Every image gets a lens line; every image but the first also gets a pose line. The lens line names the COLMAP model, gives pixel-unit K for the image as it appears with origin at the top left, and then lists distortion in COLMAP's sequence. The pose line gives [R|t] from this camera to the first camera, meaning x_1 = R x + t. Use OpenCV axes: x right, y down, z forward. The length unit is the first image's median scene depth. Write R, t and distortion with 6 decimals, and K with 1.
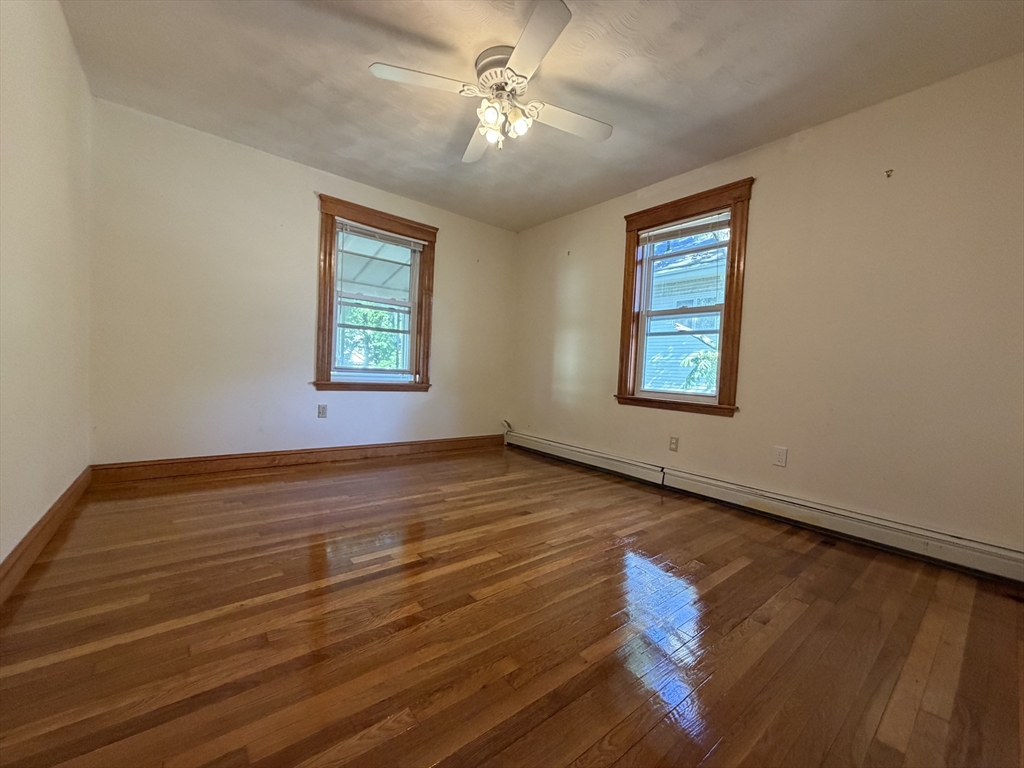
lens RADIAL K [[407.0, 0, 508.6], [0, 407.0, 384.7], [0, 0, 1]] dist [0.000737, 0.000108]
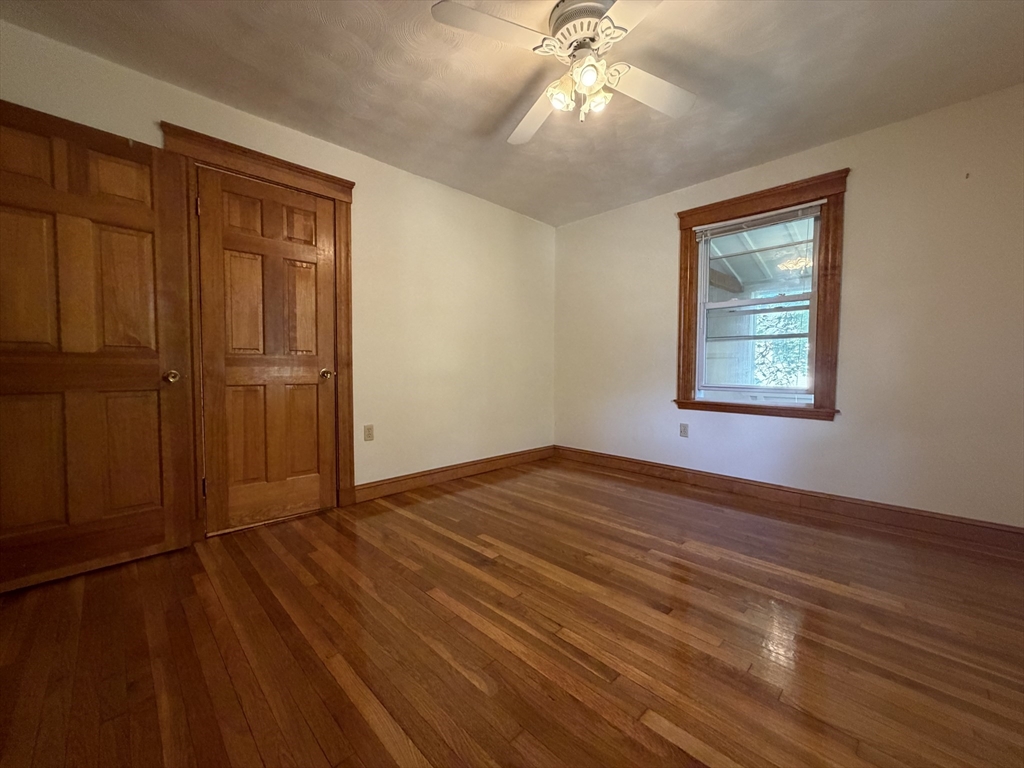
lens RADIAL K [[407.0, 0, 508.6], [0, 407.0, 384.7], [0, 0, 1]] dist [0.000737, 0.000108]
pose [[0.105285, -0.005997, -0.994424, 0.502744], [-0.033708, 0.999386, -0.009596, -0.021980], [0.993871, 0.034531, 0.105018, 0.506586]]
